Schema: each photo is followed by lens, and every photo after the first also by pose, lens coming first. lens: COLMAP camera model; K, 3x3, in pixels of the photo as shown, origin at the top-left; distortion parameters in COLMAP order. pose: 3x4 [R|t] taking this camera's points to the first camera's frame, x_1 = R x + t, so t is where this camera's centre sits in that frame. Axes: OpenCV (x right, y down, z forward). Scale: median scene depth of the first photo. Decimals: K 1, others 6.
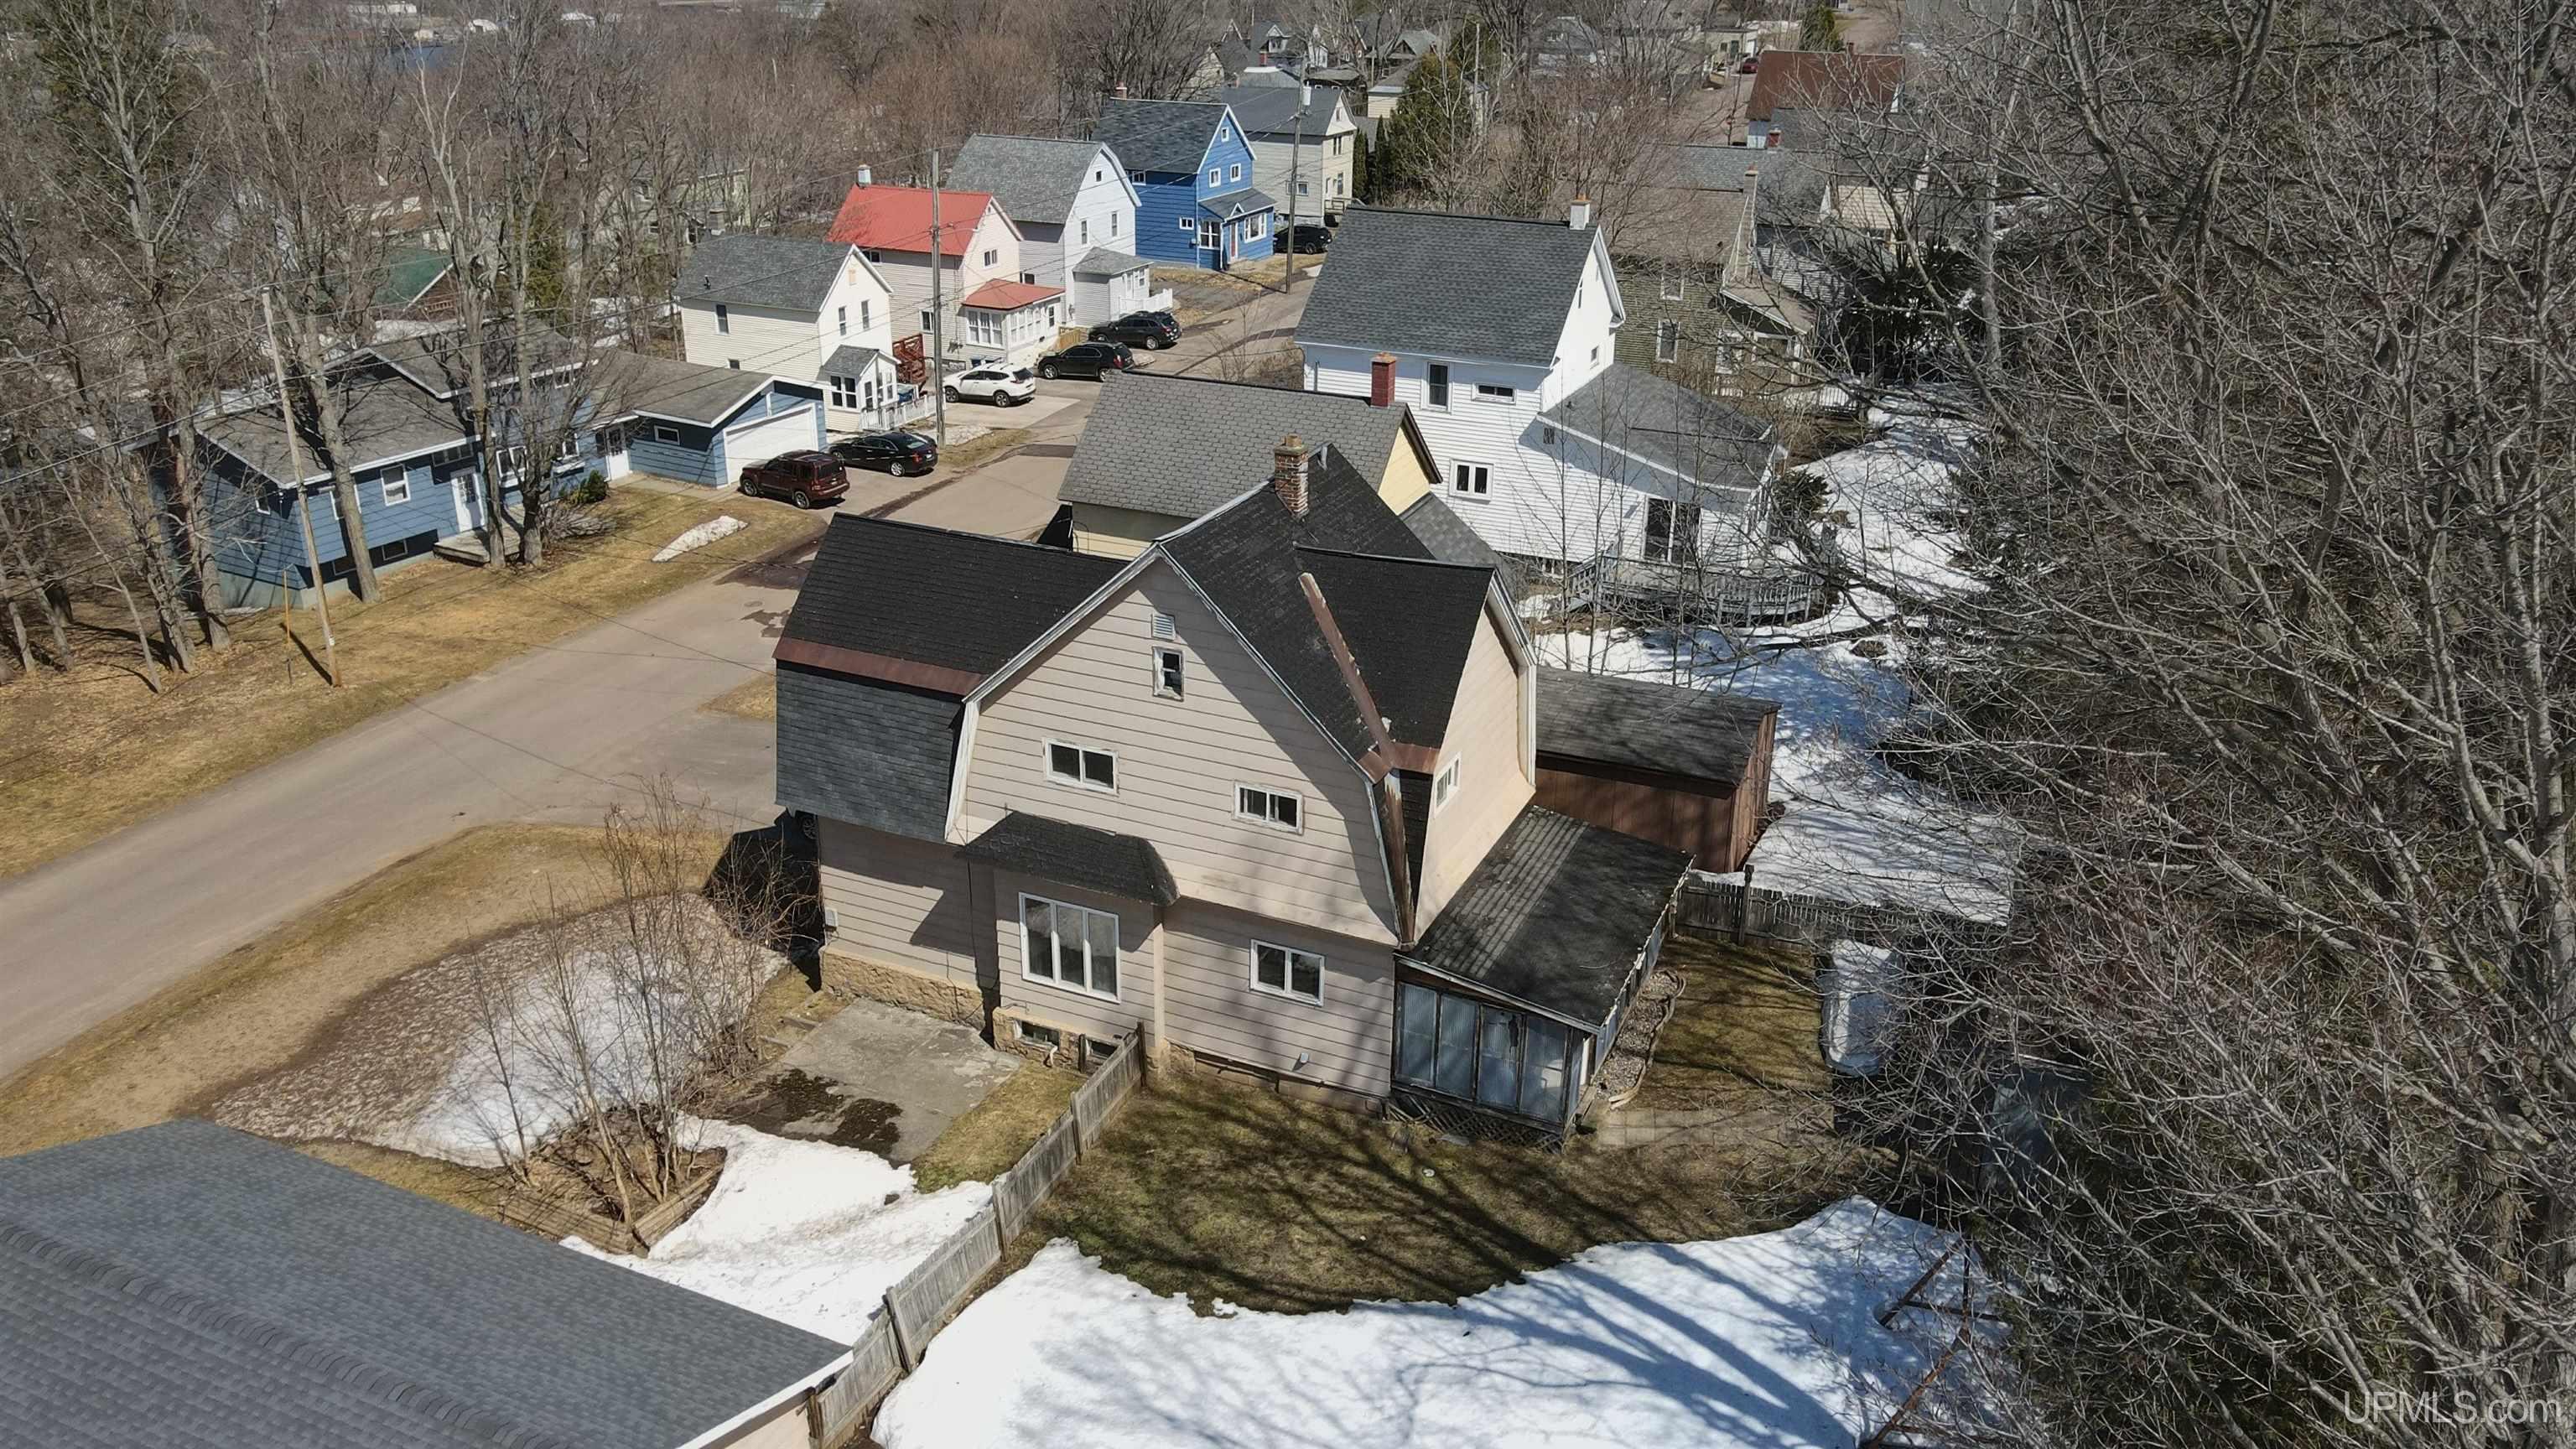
lens RADIAL K [[1901.4, 0, 1271.0], [0, 1901.4, 761.9], [0, 0, 1]] dist [-0.007017, 0.044591]
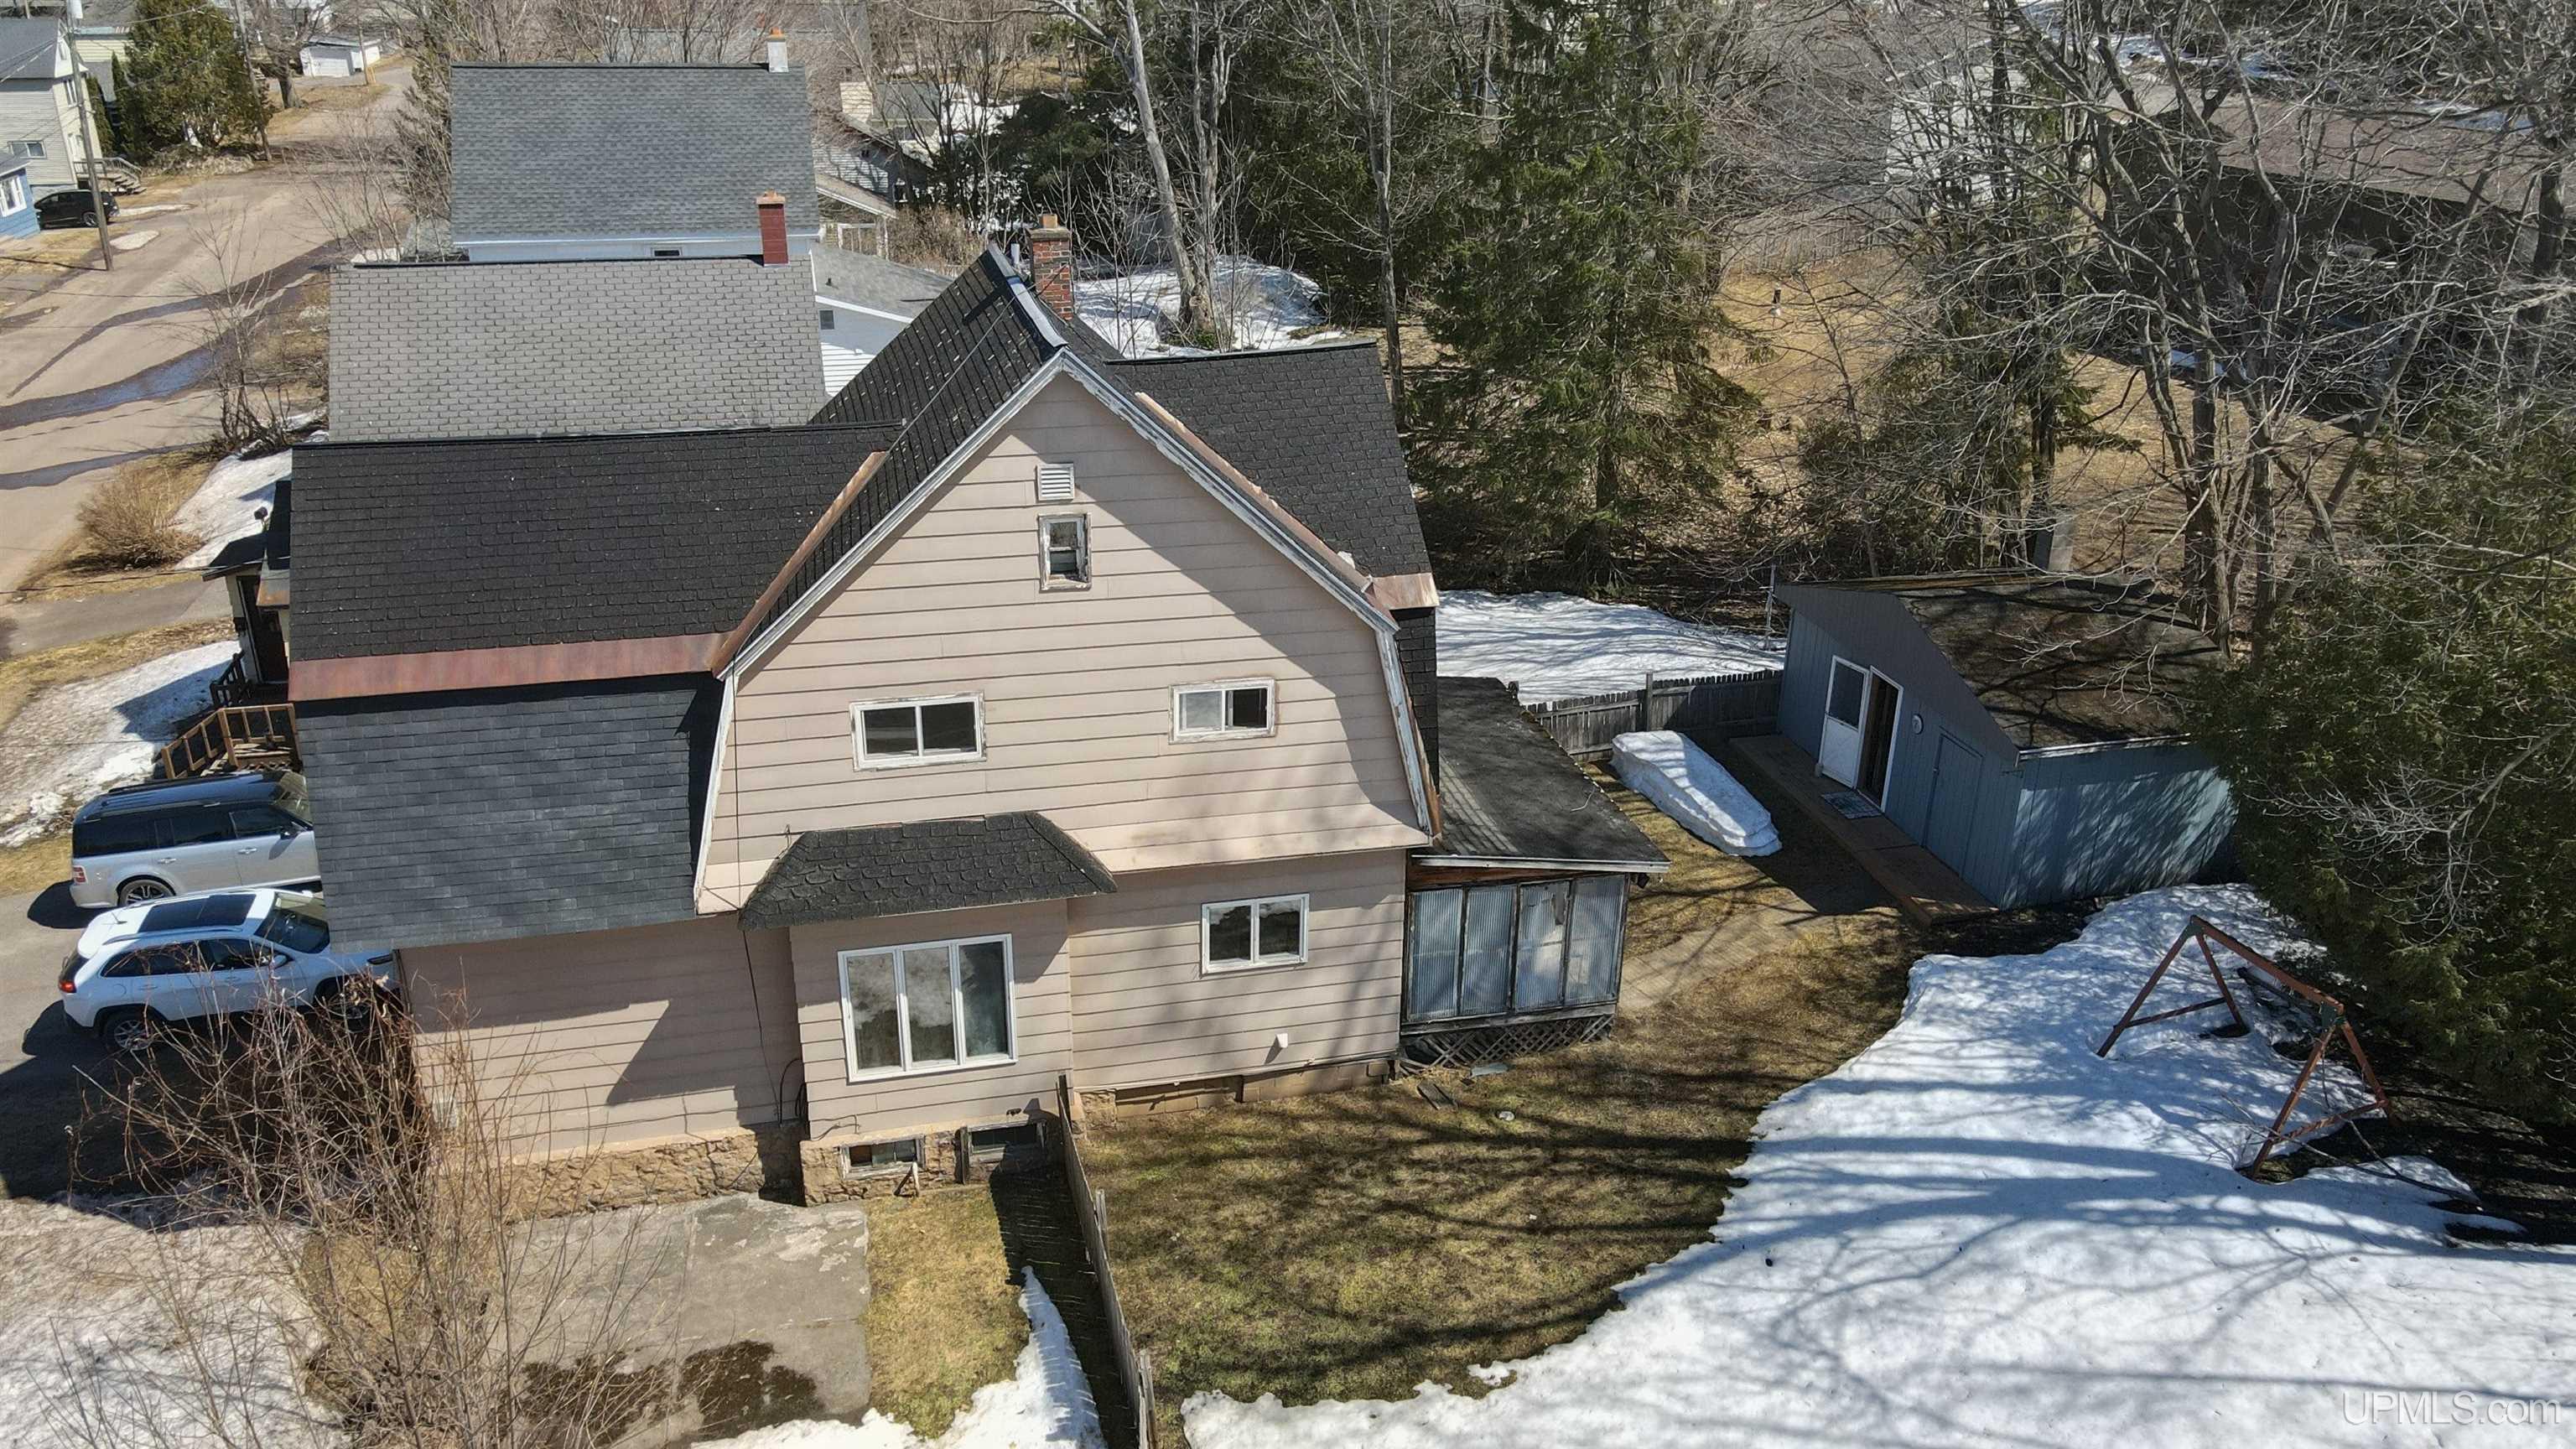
lens RADIAL K [[1901.4, 0, 1279.3], [0, 1901.4, 765.8], [0, 0, 1]] dist [-0.007017, 0.044591]
pose [[0.782037, -0.252744, 0.569683, -0.398212], [0.248688, 0.964704, 0.086608, -0.012943], [-0.571465, 0.073943, 0.817288, 0.408876]]
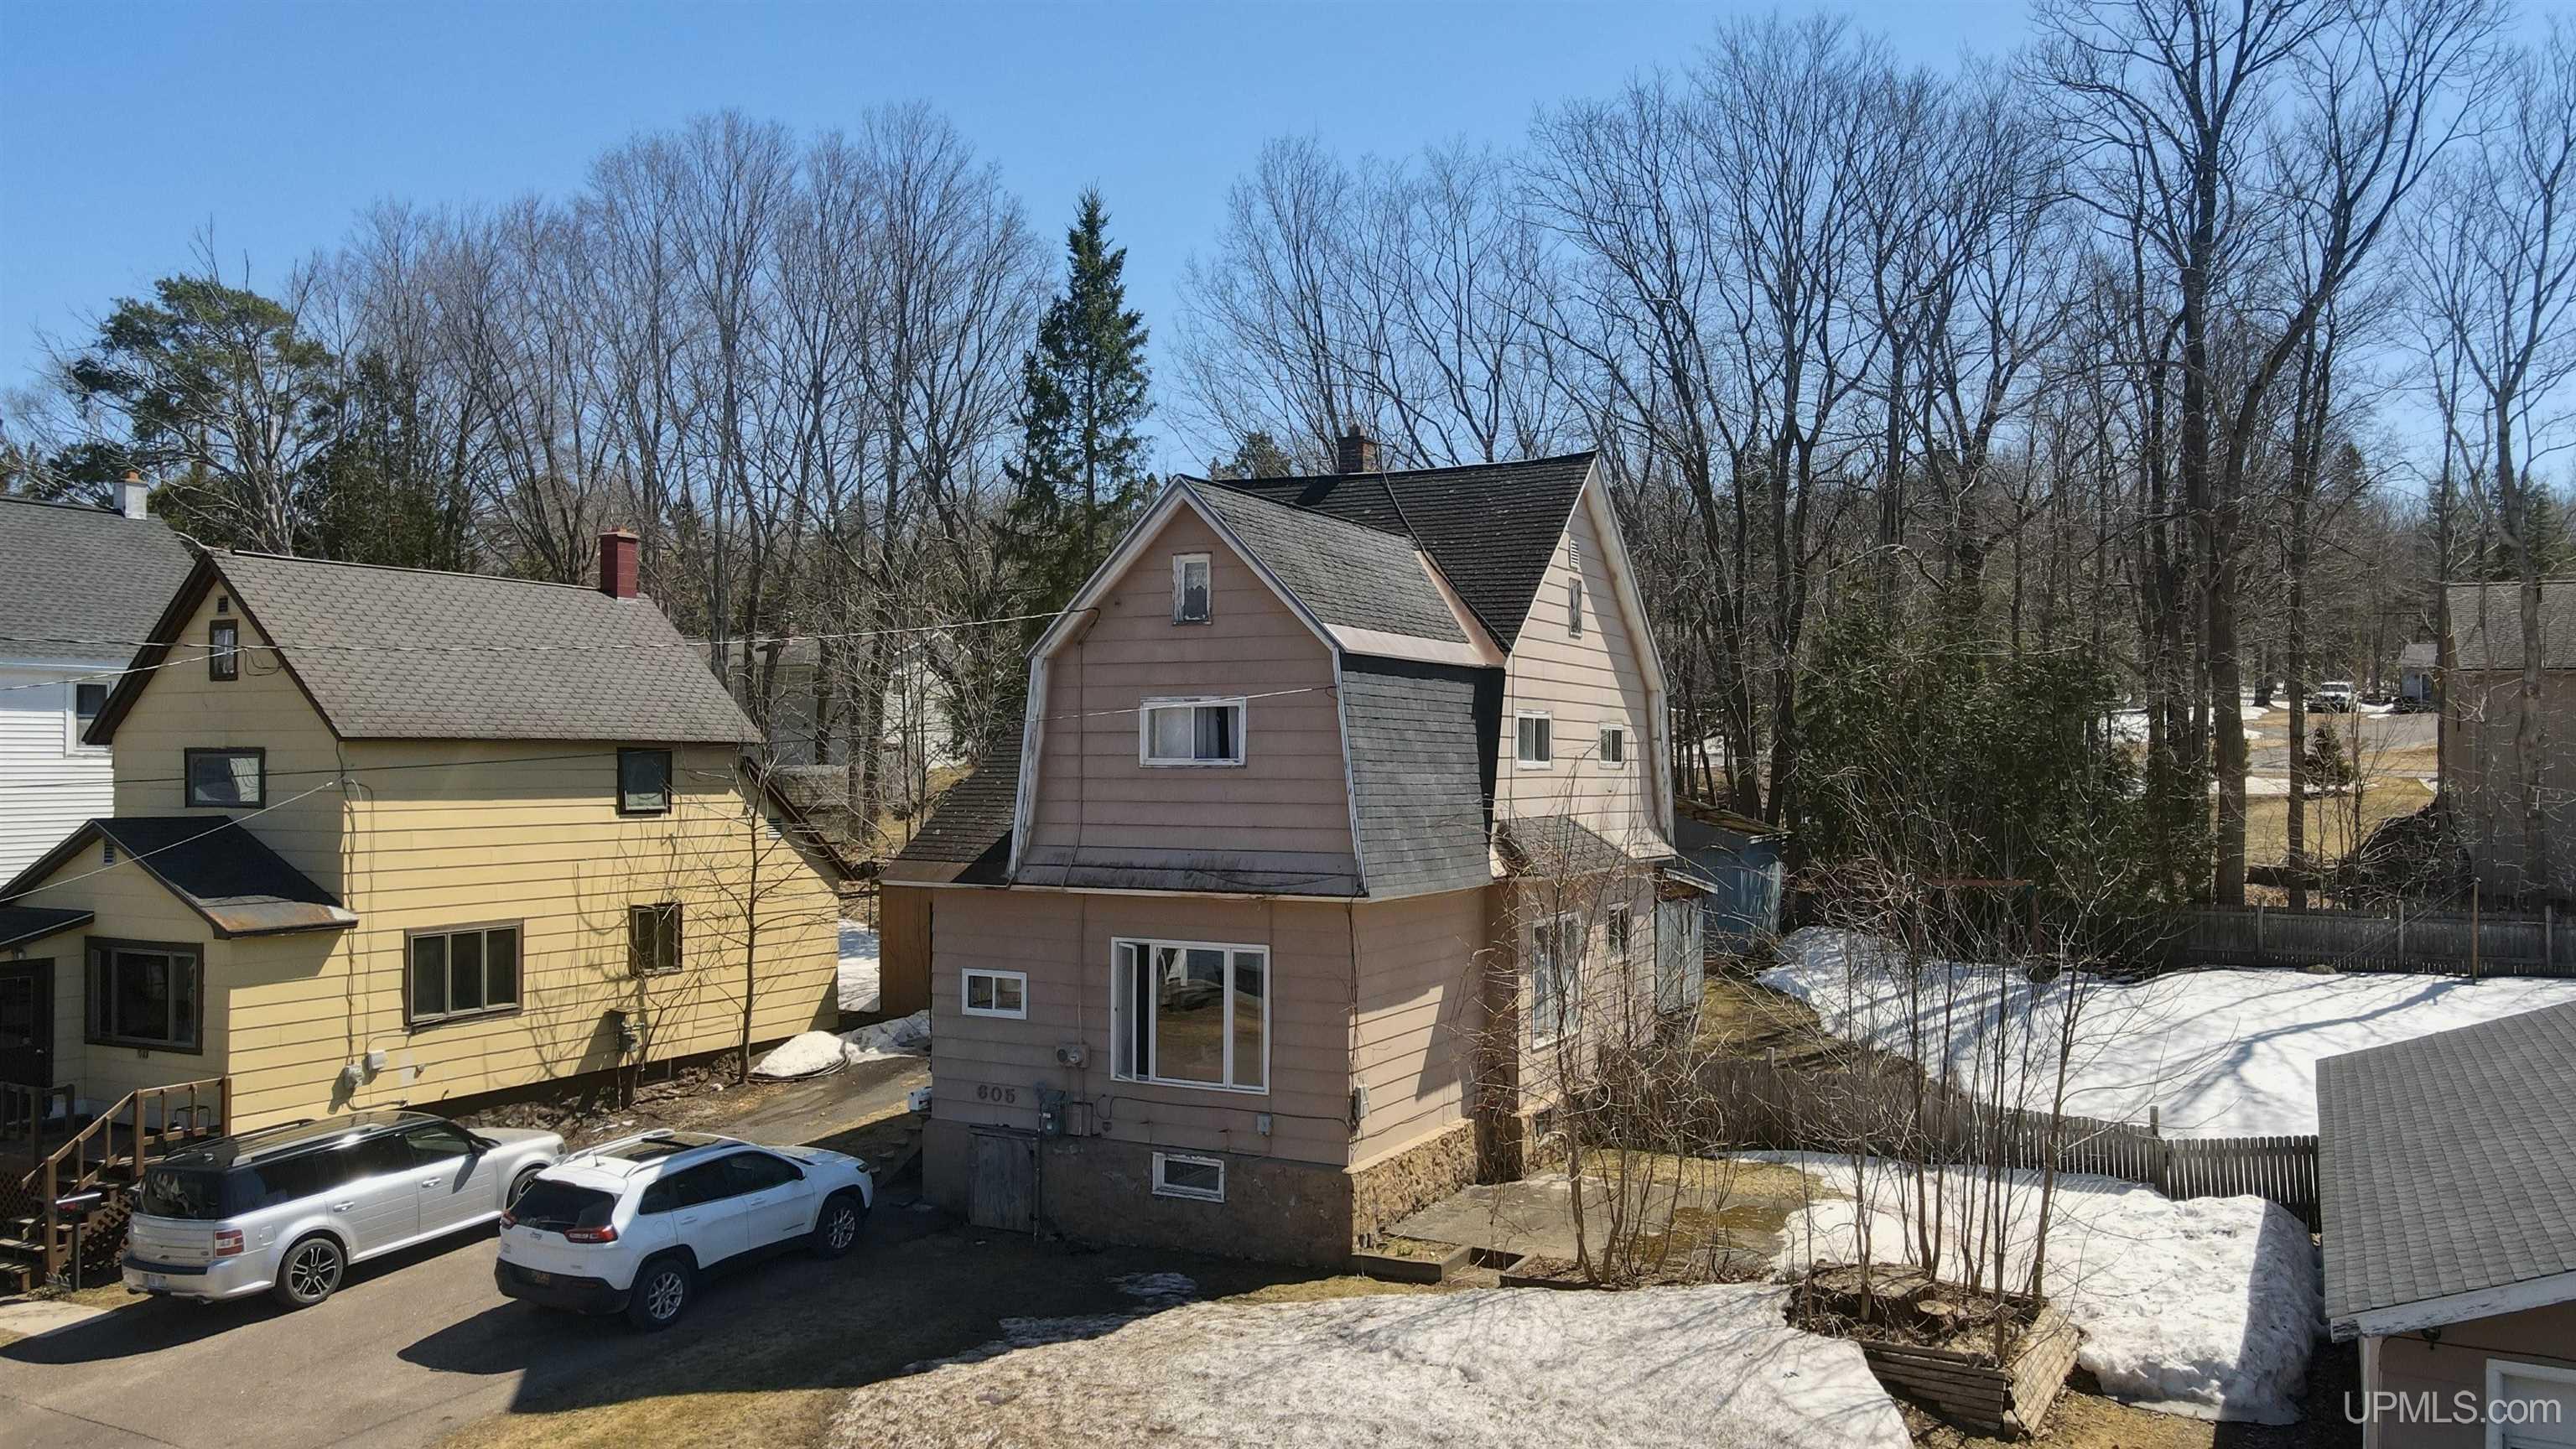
lens RADIAL K [[1901.4, 0, 1290.8], [0, 1901.4, 769.8], [0, 0, 1]] dist [-0.007017, 0.044591]
pose [[0.058038, -0.017414, 0.998162, -0.979708], [0.404477, 0.914517, -0.007564, -0.023690], [-0.912705, 0.404172, 0.060120, 1.100281]]
